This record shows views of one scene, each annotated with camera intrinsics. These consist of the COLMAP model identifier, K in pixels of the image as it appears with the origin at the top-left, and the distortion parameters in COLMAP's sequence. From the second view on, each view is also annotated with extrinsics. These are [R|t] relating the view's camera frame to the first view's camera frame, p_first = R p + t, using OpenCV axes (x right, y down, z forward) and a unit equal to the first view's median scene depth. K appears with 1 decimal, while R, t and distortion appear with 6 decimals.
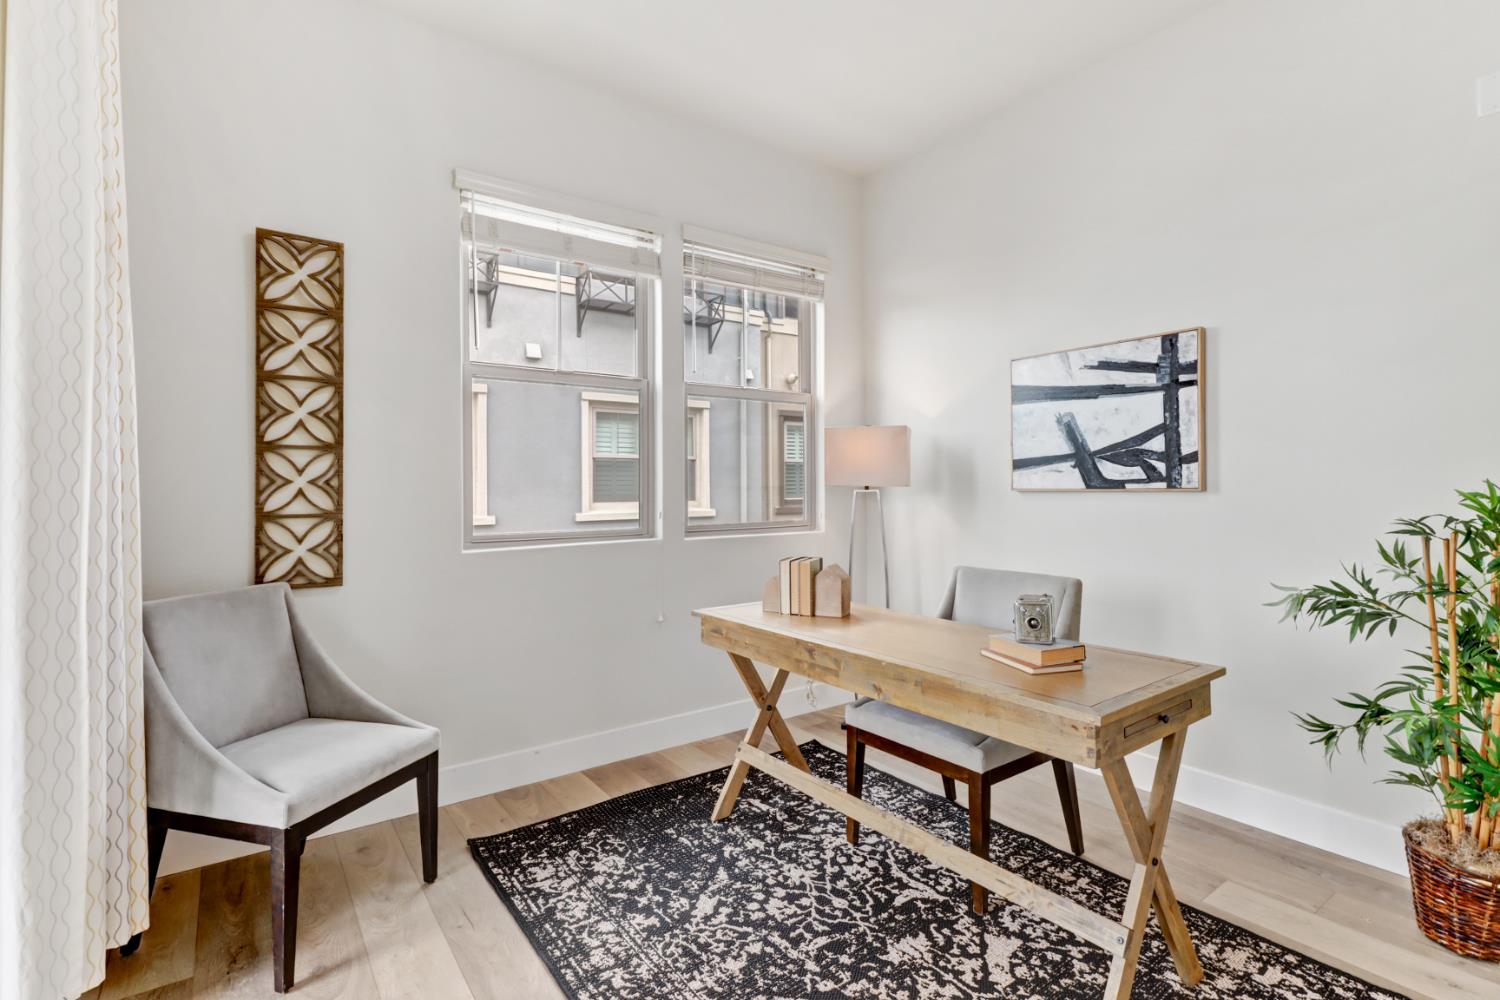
lens RADIAL K [[697.3, 0, 750.9], [0, 697.3, 479.5], [0, 0, 1]] dist [0.020105, -0.000593]
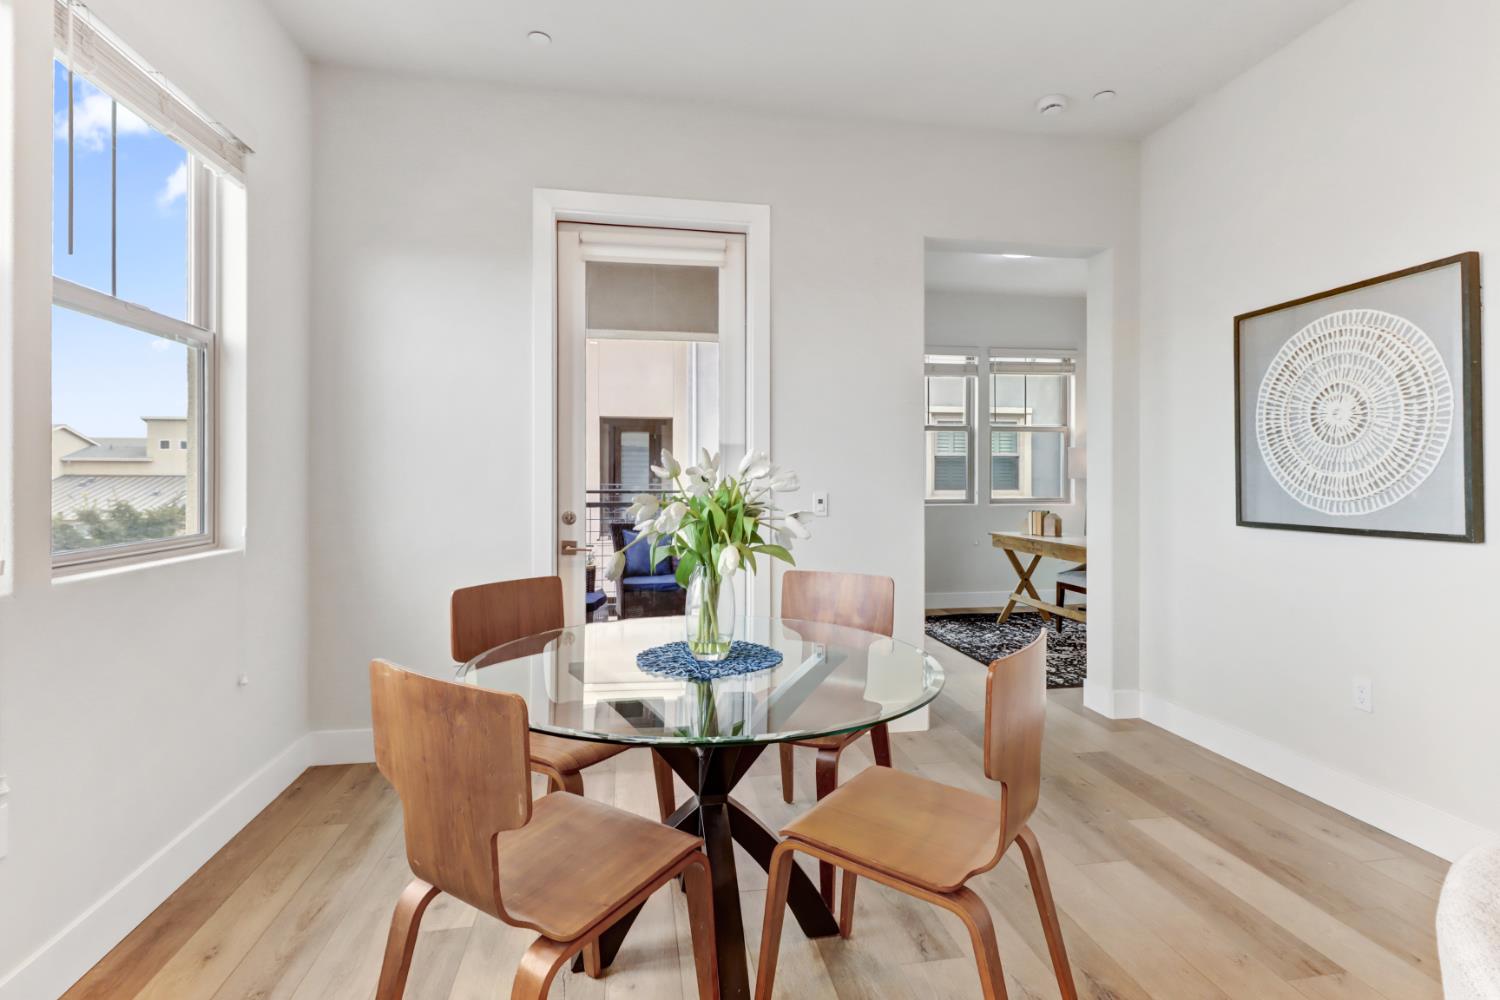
lens RADIAL K [[697.3, 0, 750.9], [0, 697.3, 479.5], [0, 0, 1]] dist [0.020105, -0.000593]
pose [[0.892247, 0.009691, -0.451444, 0.205695], [-0.003901, 0.999898, 0.013755, -0.011834], [0.451531, -0.010512, 0.892193, -1.133004]]
